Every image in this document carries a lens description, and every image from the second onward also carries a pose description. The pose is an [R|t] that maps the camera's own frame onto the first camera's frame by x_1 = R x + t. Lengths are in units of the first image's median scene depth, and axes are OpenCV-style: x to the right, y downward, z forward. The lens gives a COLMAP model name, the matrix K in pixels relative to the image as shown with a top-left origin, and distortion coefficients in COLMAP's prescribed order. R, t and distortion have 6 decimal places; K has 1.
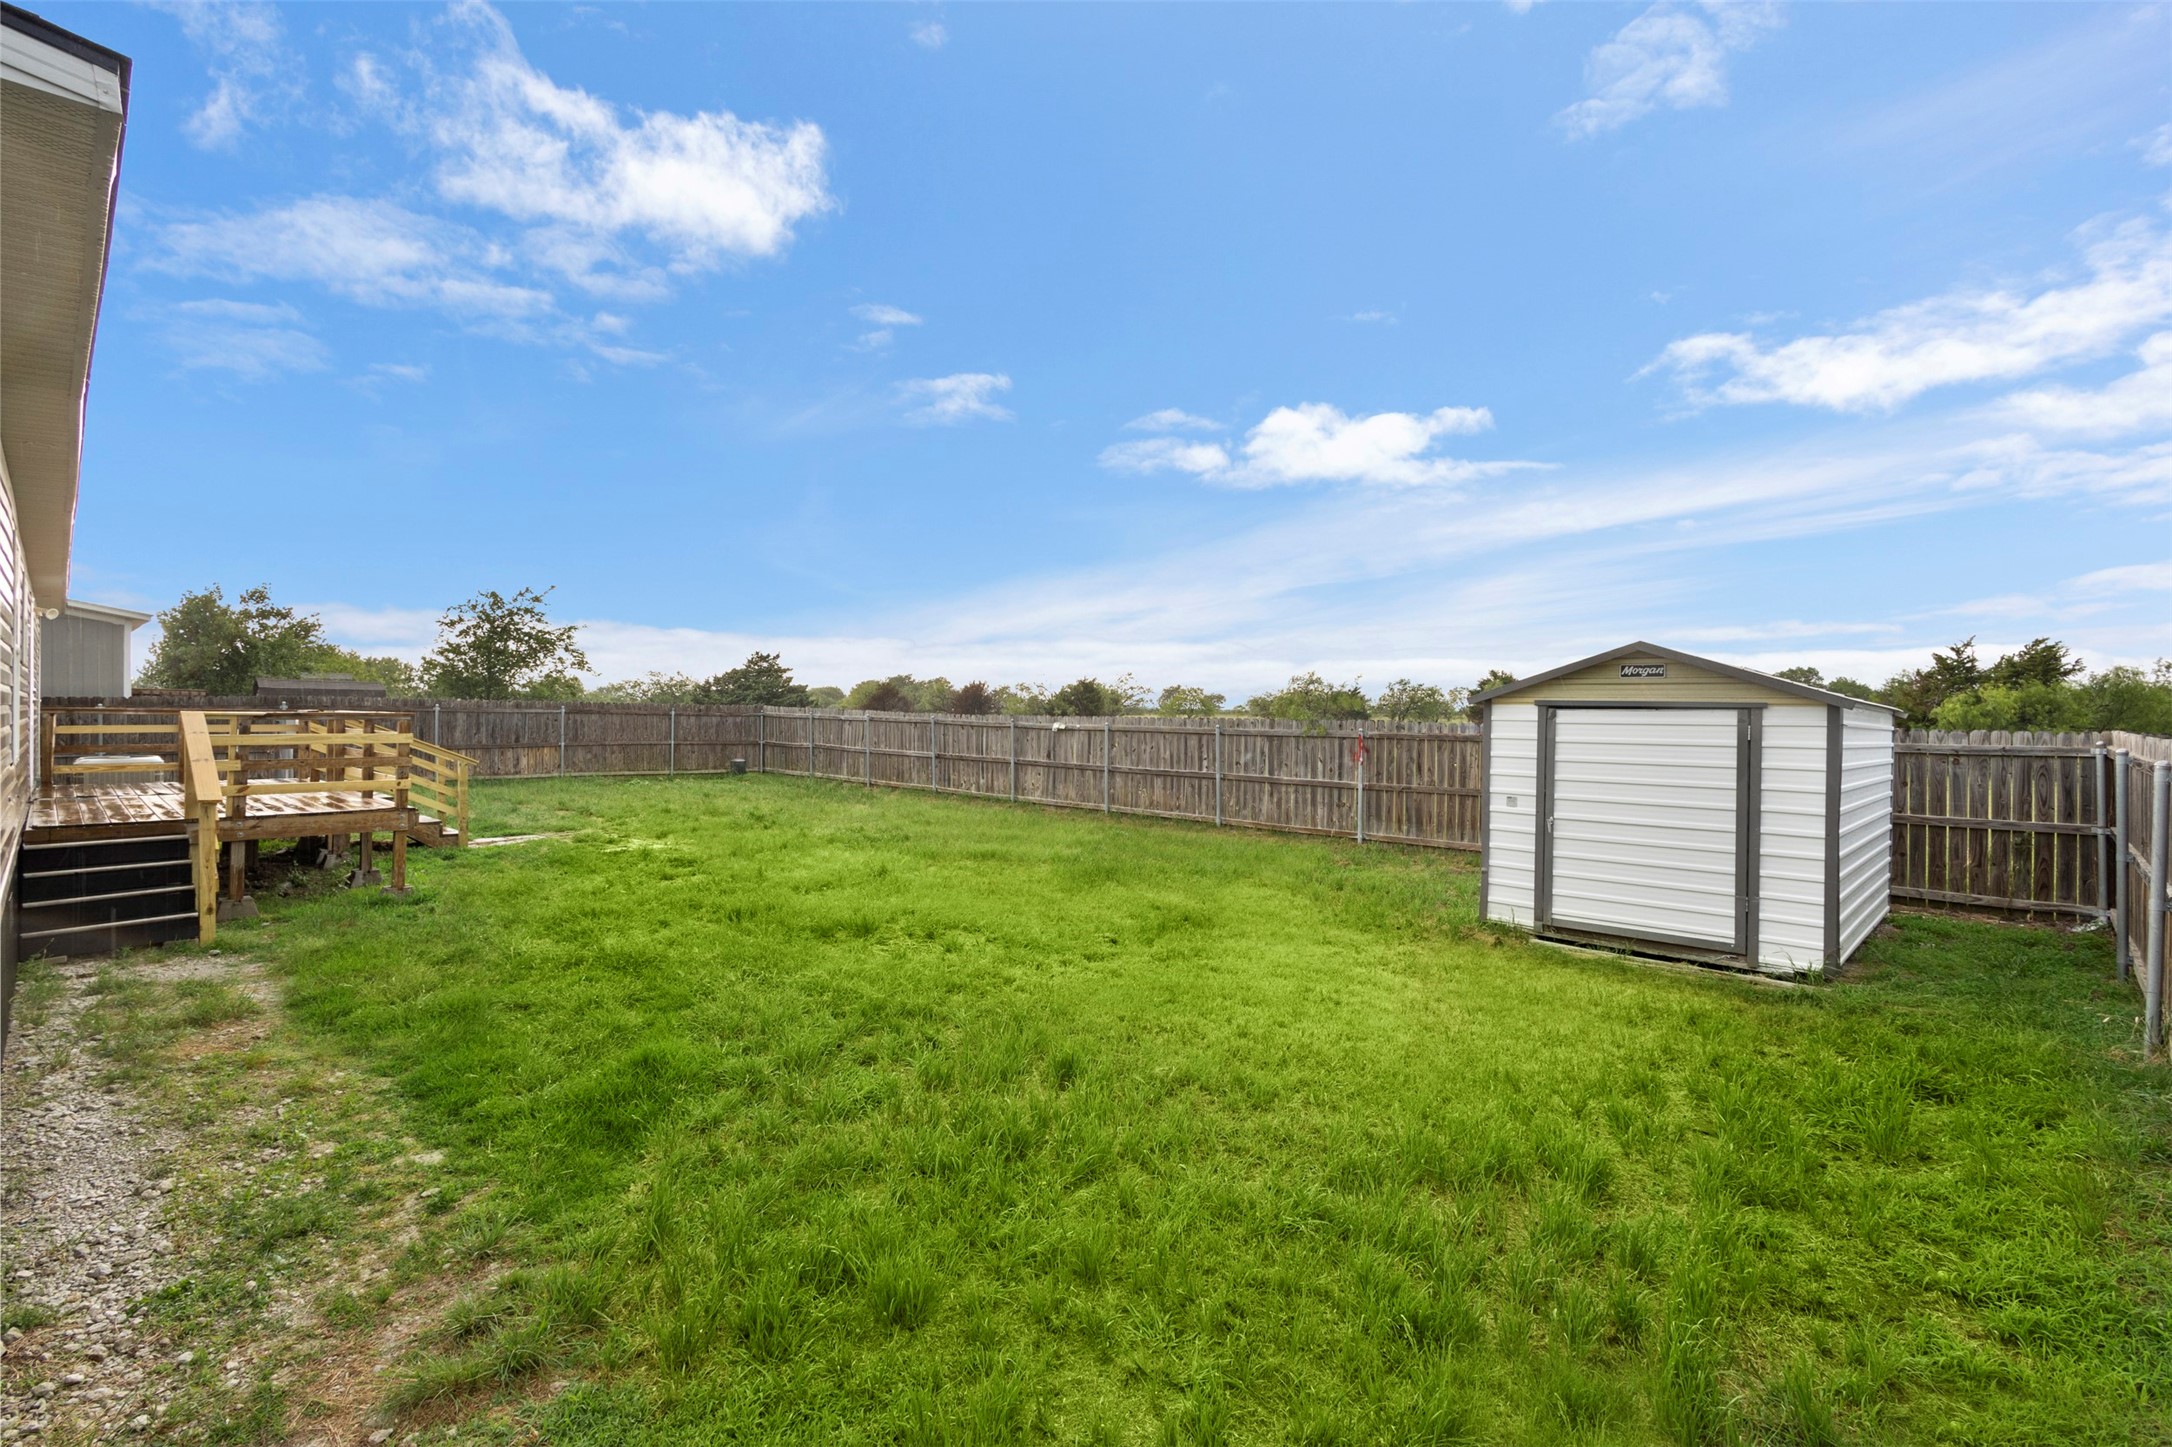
lens RADIAL K [[988.6, 0, 1083.9], [0, 988.6, 722.4], [0, 0, 1]] dist [0.002594, -0.000226]
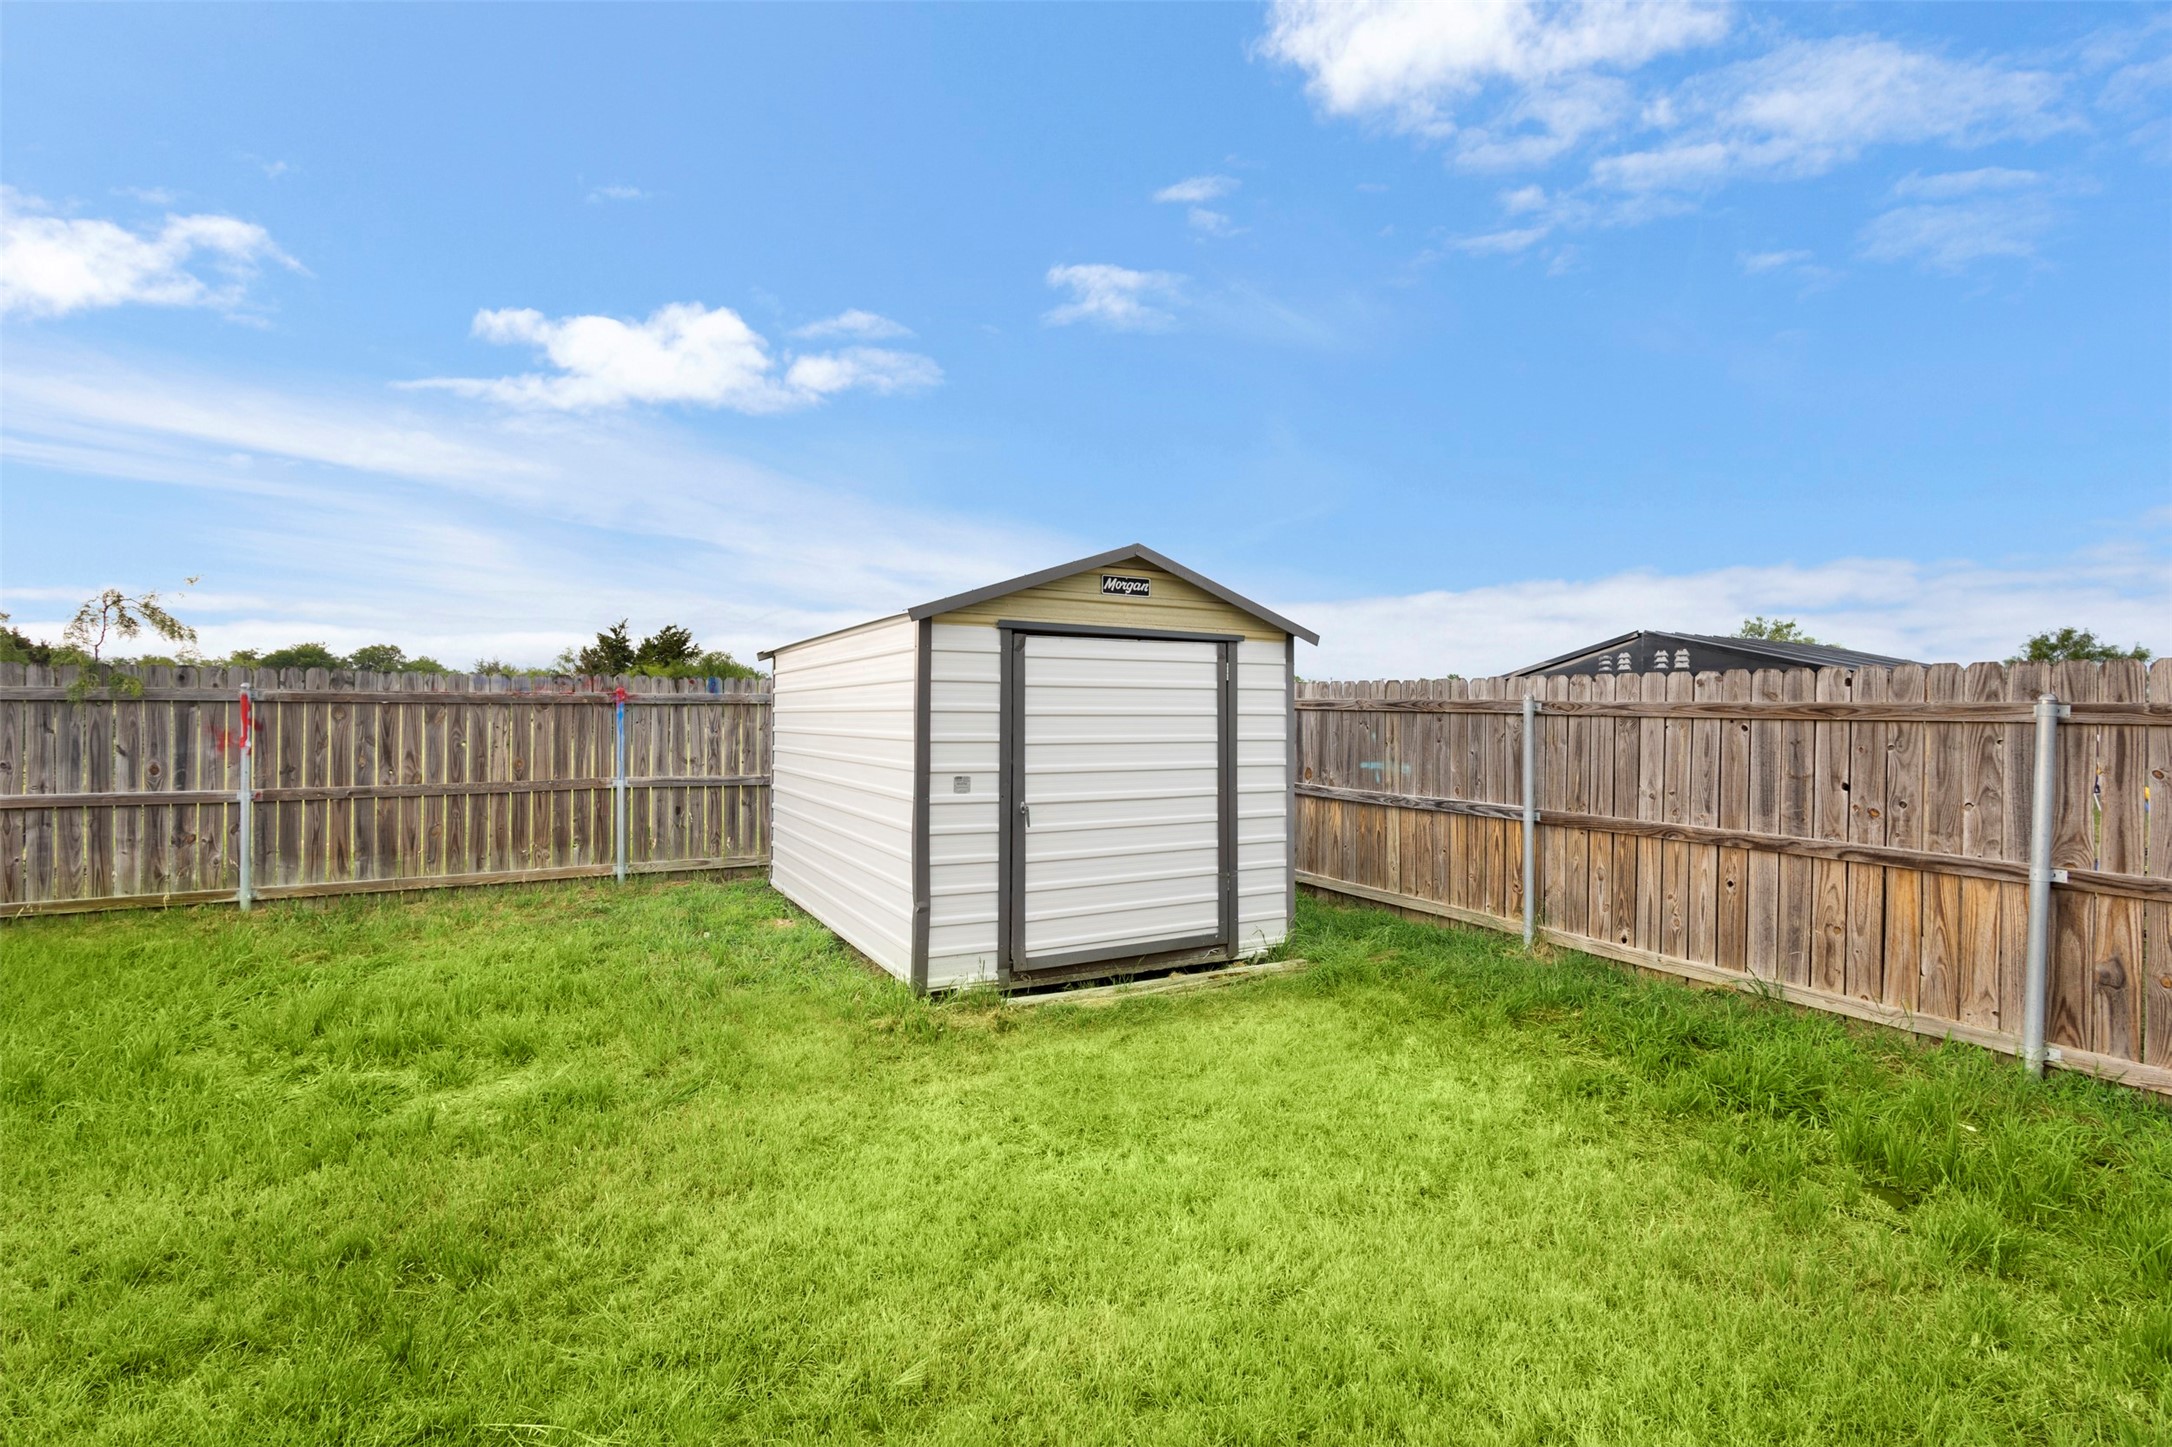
lens RADIAL K [[999.9, 0, 1093.4], [0, 999.9, 697.6], [0, 0, 1]] dist [0.000696, -0.001144]
pose [[0.305358, -0.000743, 0.952237, -0.133701], [0.004909, 0.999988, -0.000794, 0.028506], [-0.952225, 0.004917, 0.305358, 0.759343]]
